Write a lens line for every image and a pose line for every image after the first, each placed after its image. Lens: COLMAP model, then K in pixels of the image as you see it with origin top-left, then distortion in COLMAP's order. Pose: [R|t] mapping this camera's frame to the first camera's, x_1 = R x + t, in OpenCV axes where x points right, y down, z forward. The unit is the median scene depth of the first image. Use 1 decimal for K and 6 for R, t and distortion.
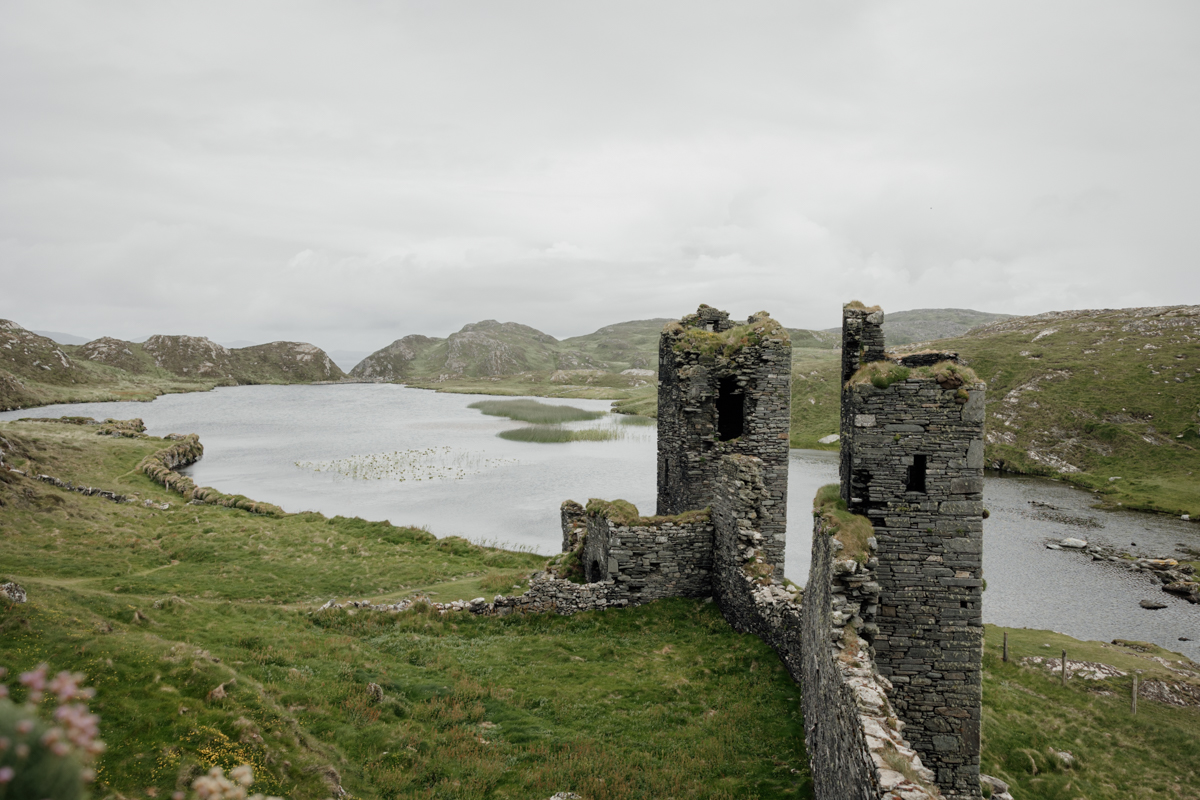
lens RADIAL K [[963.2, 0, 600.0], [0, 963.2, 400.0], [0, 0, 1]] dist [0.018618, 0.002187]
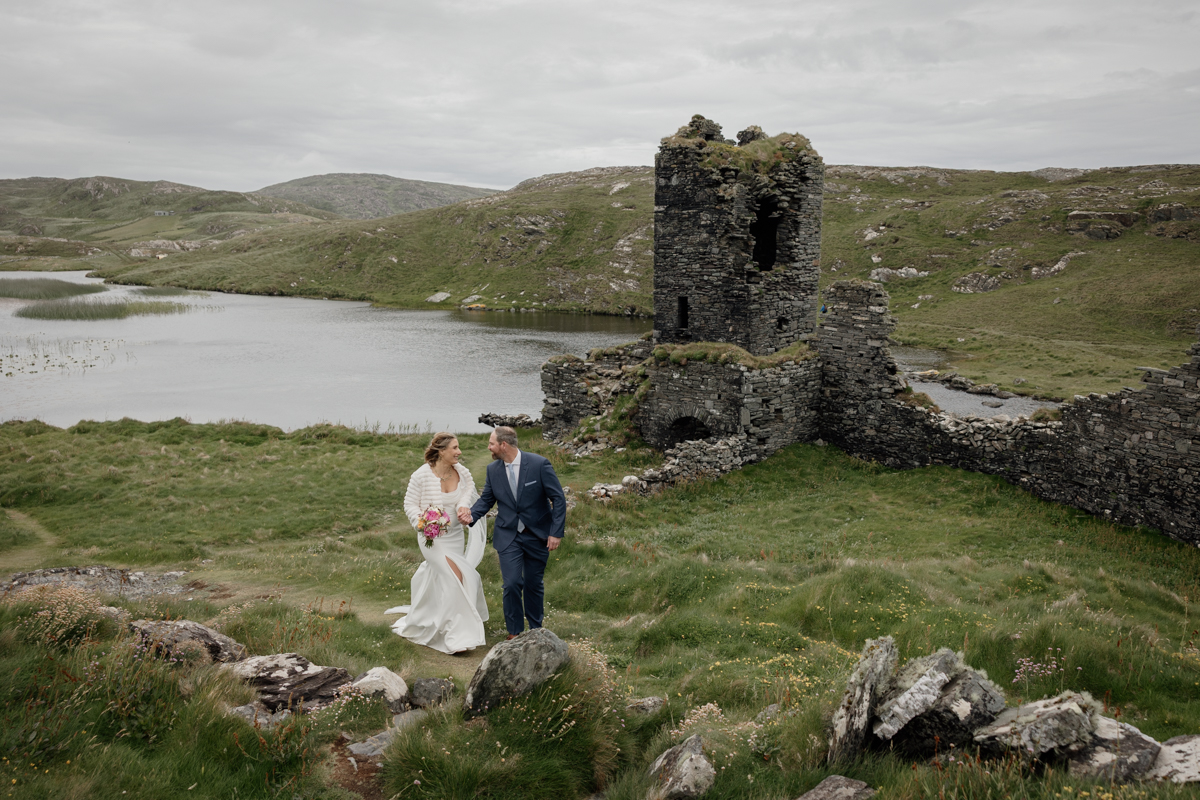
lens RADIAL K [[984.8, 0, 600.0], [0, 984.8, 400.0], [0, 0, 1]] dist [0.005198, 0.008013]
pose [[0.834179, -0.105414, 0.541325, -0.502055], [0.033244, 0.989389, 0.141437, 0.026870], [-0.550491, -0.099988, 0.828832, 0.315492]]
